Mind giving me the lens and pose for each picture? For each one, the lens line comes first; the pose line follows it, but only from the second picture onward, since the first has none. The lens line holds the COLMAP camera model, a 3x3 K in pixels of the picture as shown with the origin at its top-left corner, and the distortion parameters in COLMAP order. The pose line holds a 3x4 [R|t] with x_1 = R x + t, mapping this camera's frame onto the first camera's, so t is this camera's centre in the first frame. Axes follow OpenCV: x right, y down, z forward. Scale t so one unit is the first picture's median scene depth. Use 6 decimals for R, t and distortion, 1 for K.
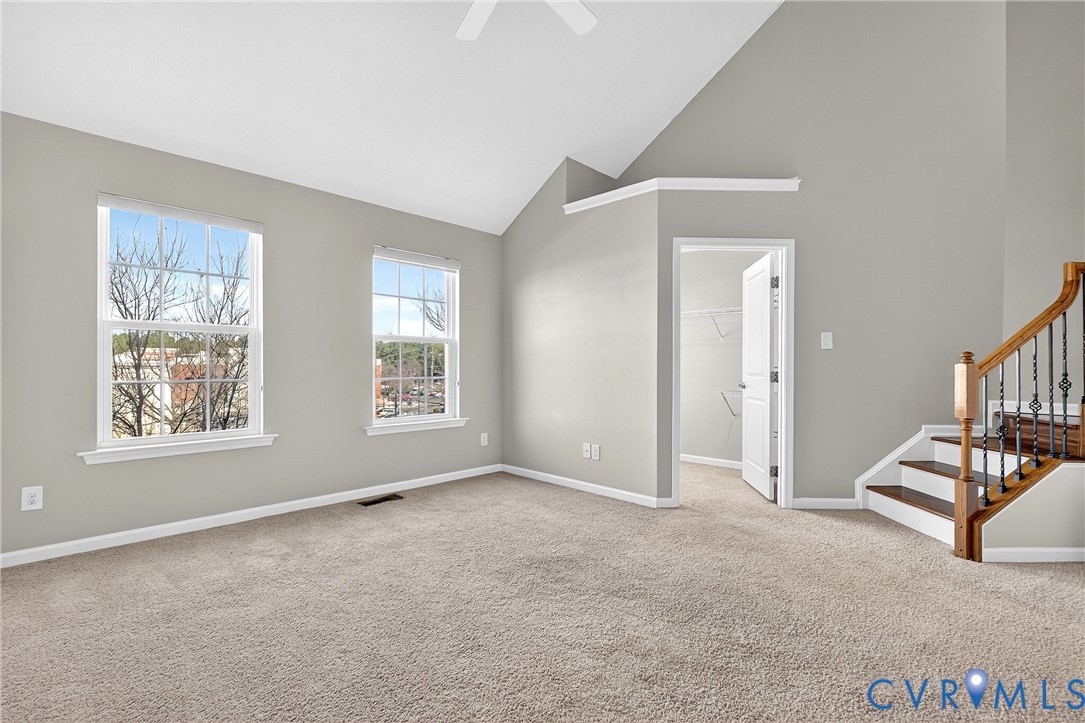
lens RADIAL K [[502.9, 0, 542.5], [0, 502.9, 361.5], [0, 0, 1]] dist [0.000763, 0.000125]
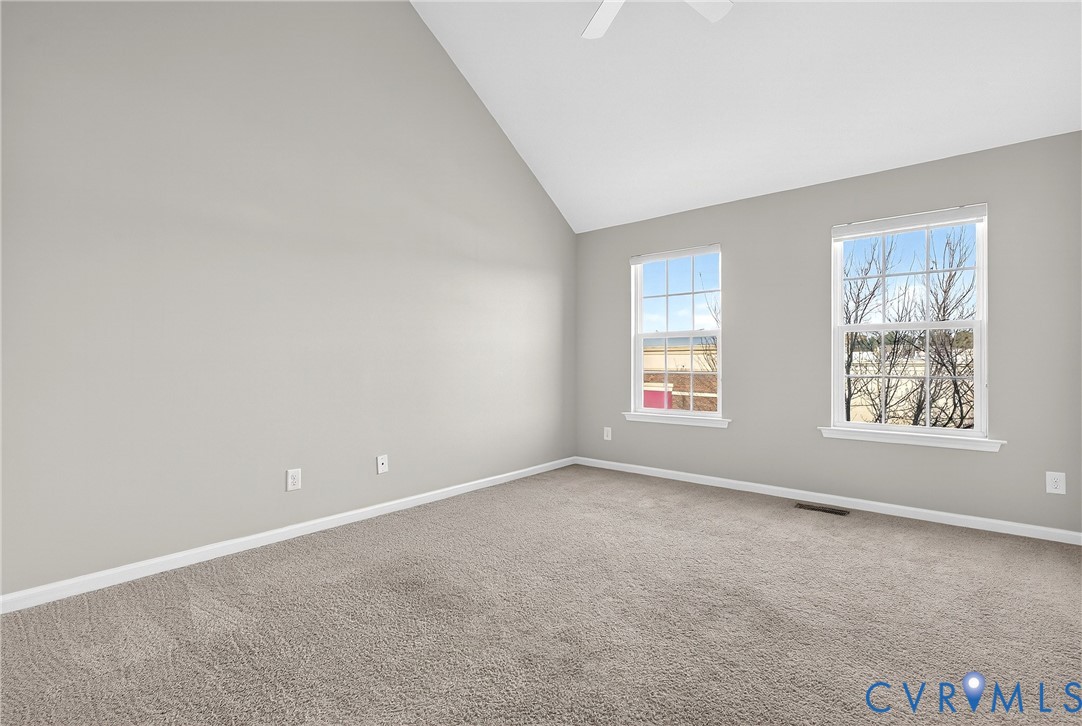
lens RADIAL K [[493.4, 0, 541.0], [0, 493.4, 363.0], [0, 0, 1]] dist [-0.000330, -0.000548]
pose [[0.077990, -0.004530, -0.996944, 0.539599], [0.003973, 0.999983, -0.004233, 0.014675], [0.996946, -0.003631, 0.078007, 0.437043]]
